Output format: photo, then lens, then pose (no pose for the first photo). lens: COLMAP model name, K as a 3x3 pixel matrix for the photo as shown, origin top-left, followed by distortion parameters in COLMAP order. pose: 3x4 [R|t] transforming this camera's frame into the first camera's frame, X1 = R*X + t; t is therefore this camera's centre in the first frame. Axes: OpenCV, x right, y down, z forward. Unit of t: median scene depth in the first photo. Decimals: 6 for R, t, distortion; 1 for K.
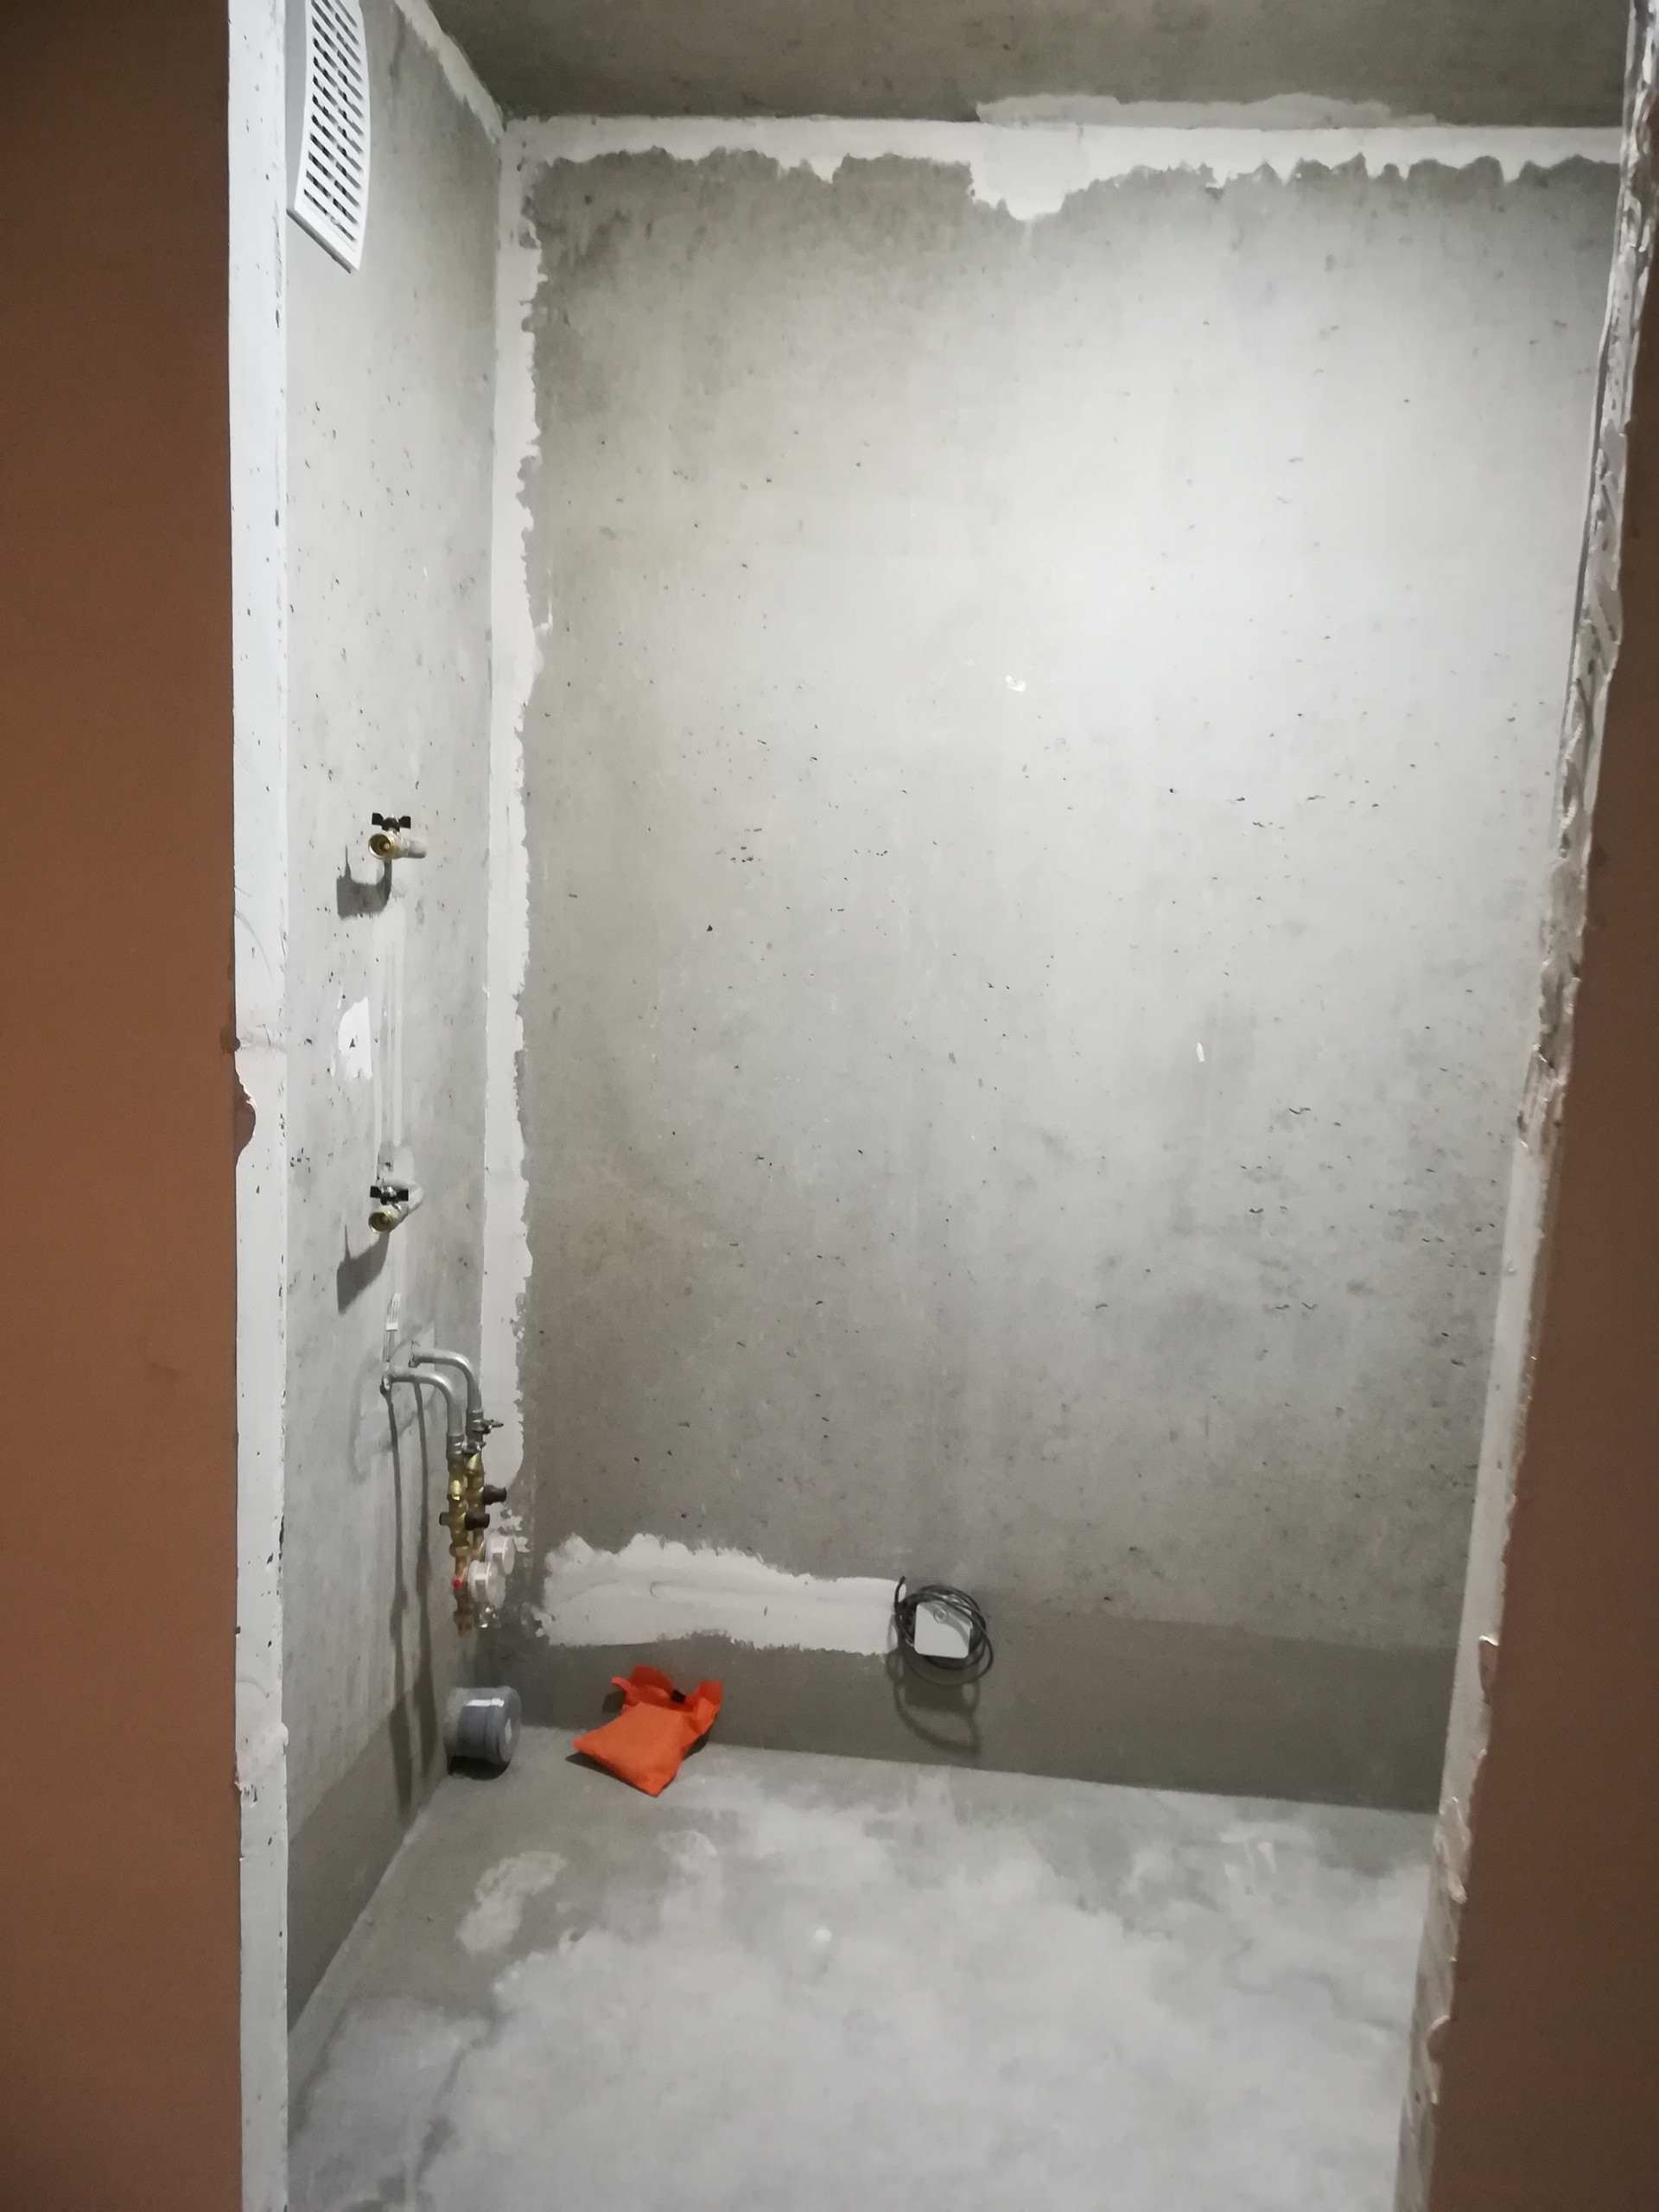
lens RADIAL K [[1720.1, 0, 821.5], [0, 1720.1, 1113.9], [0, 0, 1]] dist [0.073362, -0.109458]
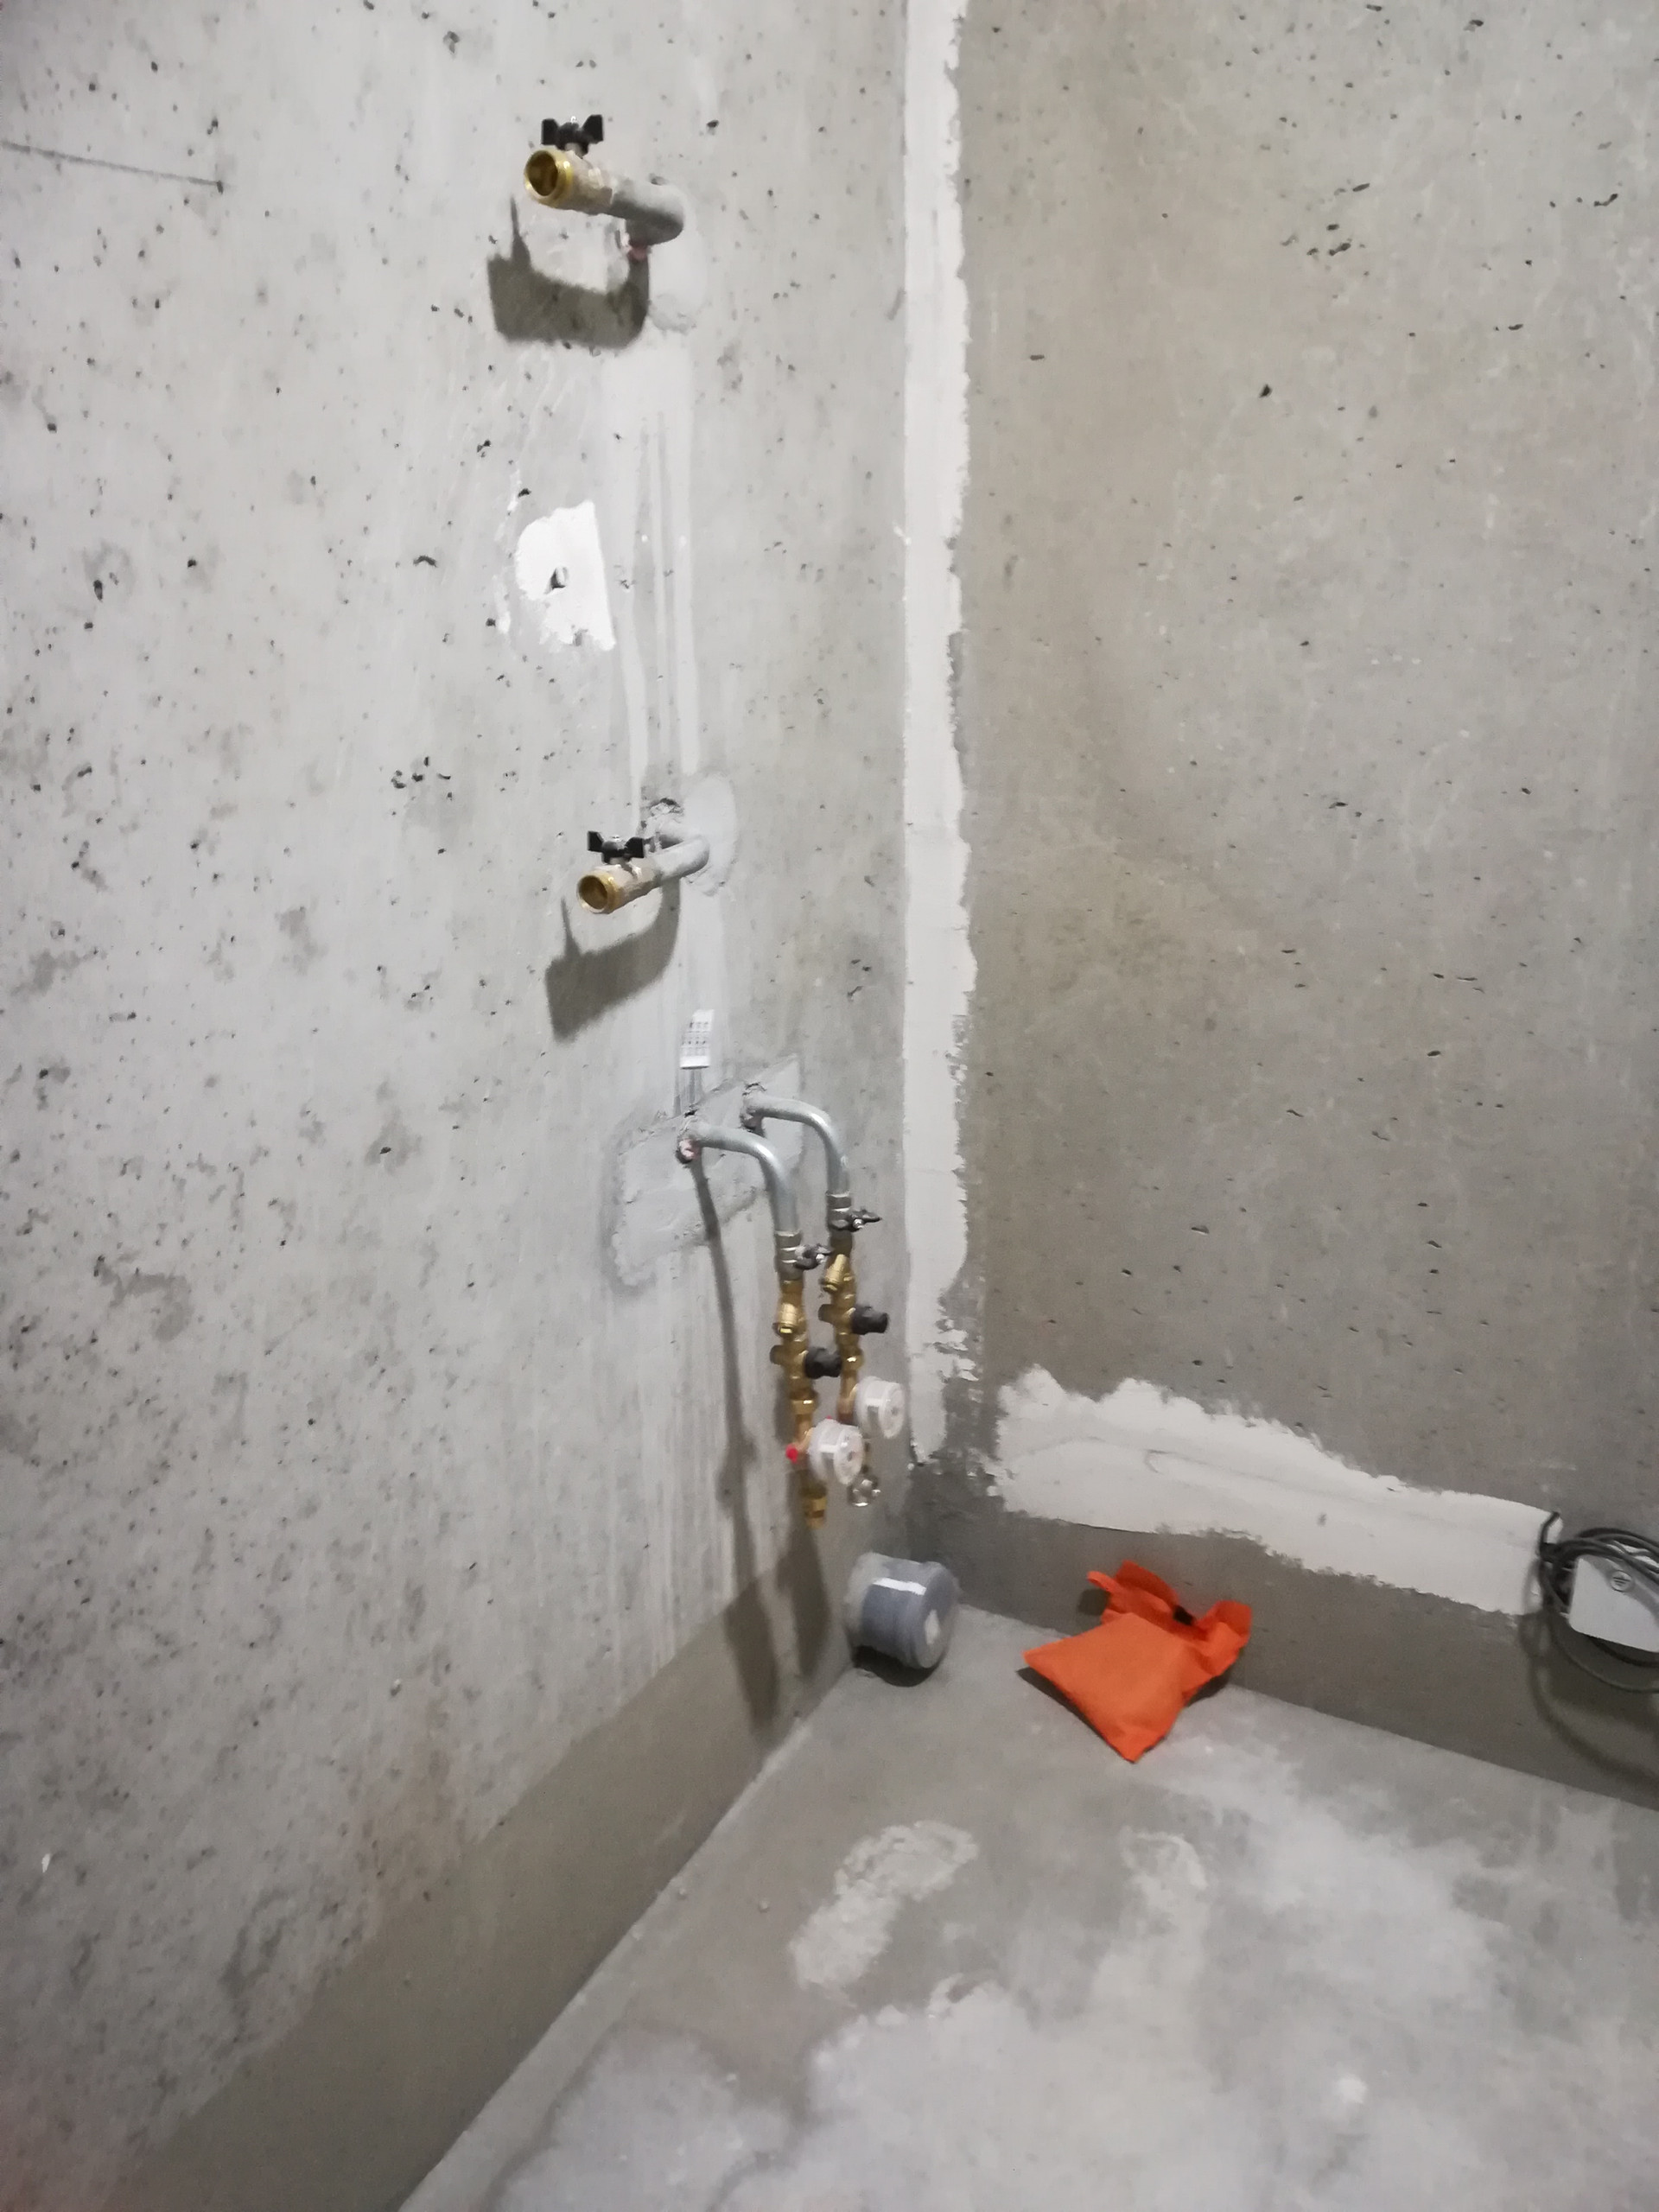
lens RADIAL K [[1720.1, 0, 821.5], [0, 1720.1, 1113.9], [0, 0, 1]] dist [0.073362, -0.109458]
pose [[0.919598, 0.067843, -0.386960, 0.038548], [-0.000233, 0.985071, 0.172151, 0.028356], [0.392862, -0.158219, 0.905884, 0.386088]]
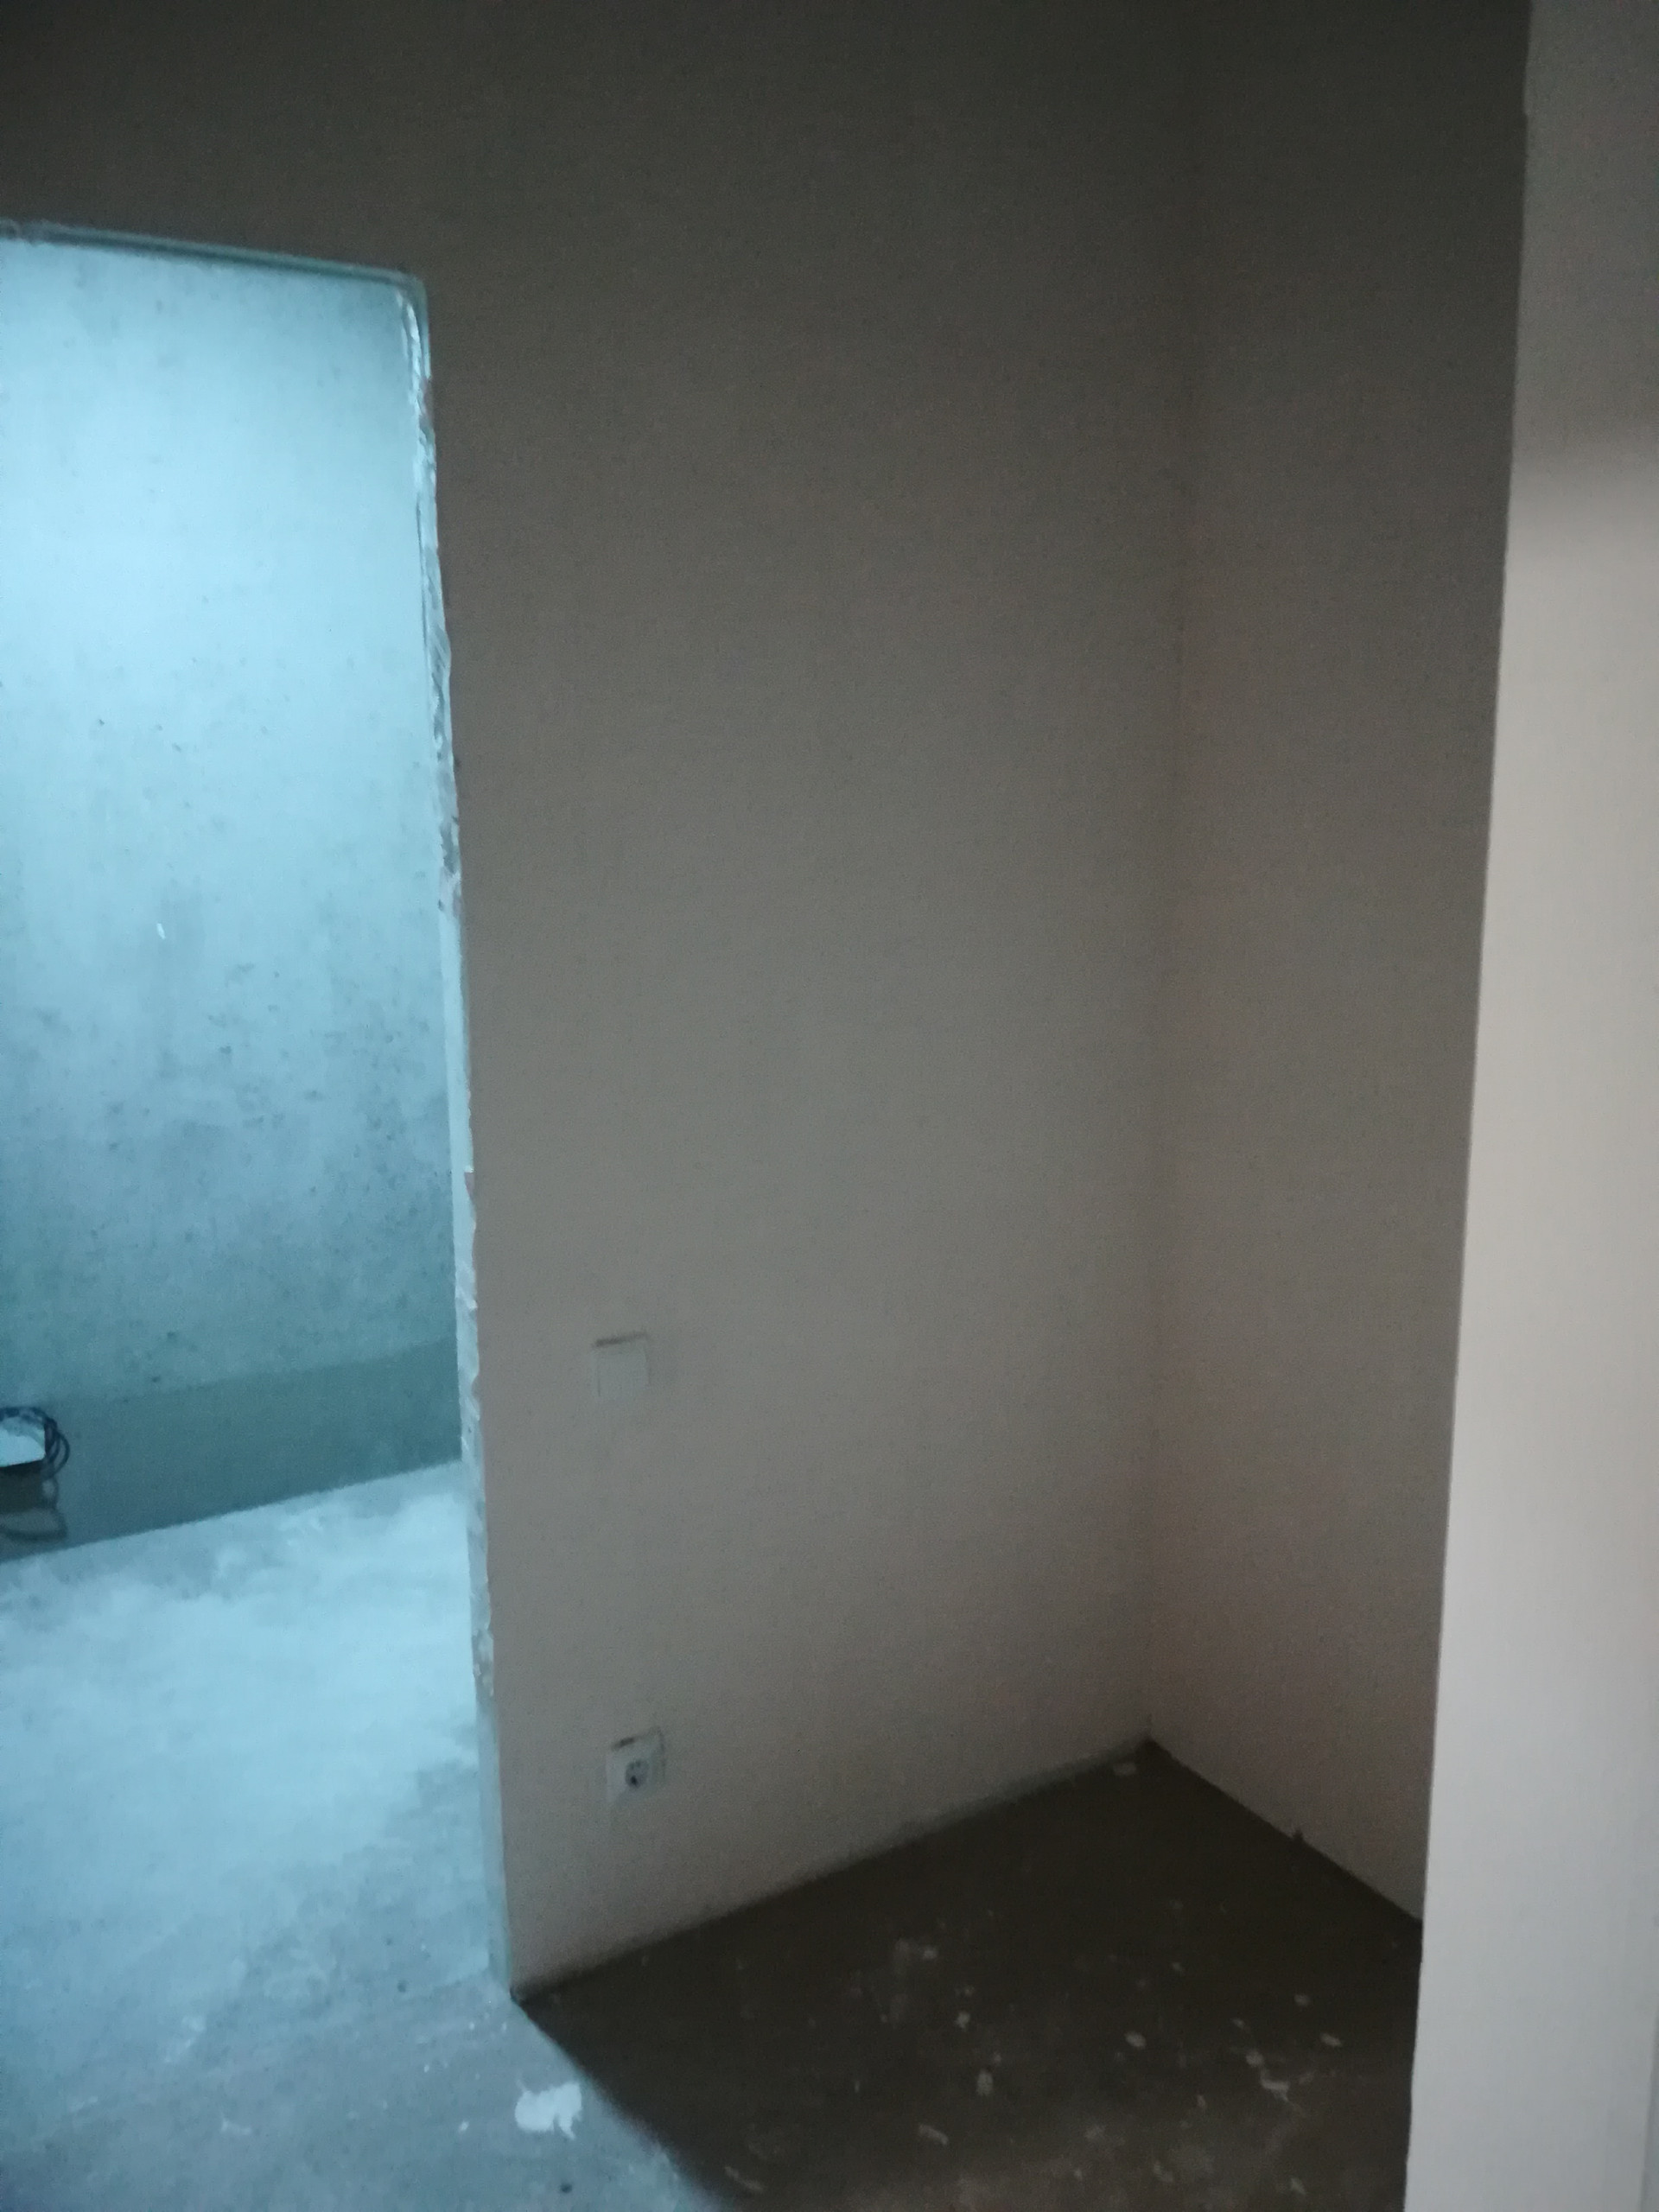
lens RADIAL K [[1720.1, 0, 821.5], [0, 1720.1, 1113.9], [0, 0, 1]] dist [0.073362, -0.109458]
pose [[0.792048, -0.170857, 0.586062, -0.161510], [0.140931, 0.985278, 0.096777, 0.041261], [-0.593969, 0.005943, 0.804466, -0.300085]]
